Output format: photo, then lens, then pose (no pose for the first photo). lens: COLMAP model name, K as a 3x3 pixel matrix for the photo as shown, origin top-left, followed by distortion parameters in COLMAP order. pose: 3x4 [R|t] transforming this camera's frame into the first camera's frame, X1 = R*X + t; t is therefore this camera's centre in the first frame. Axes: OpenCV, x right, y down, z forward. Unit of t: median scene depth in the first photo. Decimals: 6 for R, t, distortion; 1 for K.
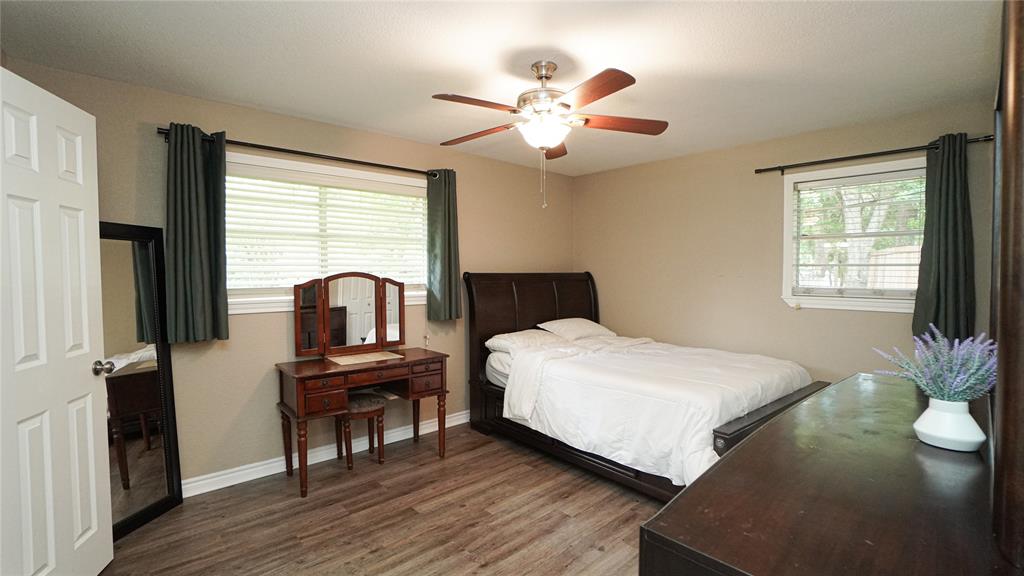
lens RADIAL K [[451.3, 0, 505.7], [0, 451.3, 284.7], [0, 0, 1]] dist [-0.062599, 0.022666]
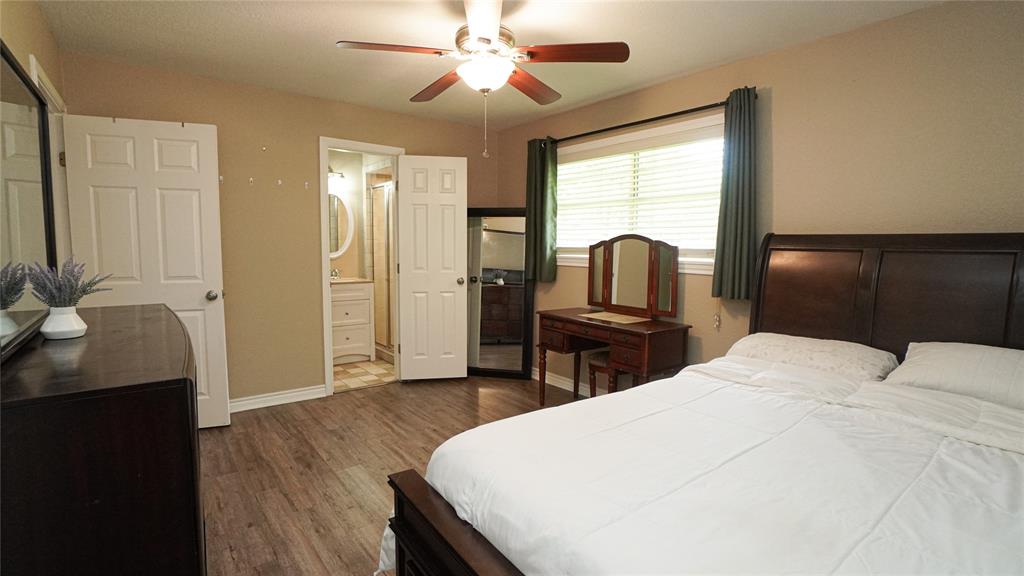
lens RADIAL K [[480.2, 0, 512.0], [0, 480.2, 288.0], [0, 0, 1]] dist [-0.067761, 0.029419]
pose [[-0.051821, 0.102964, -0.993334, 0.763197], [-0.023975, 0.994256, 0.104310, -0.013829], [0.998369, 0.029220, -0.049054, 0.785156]]
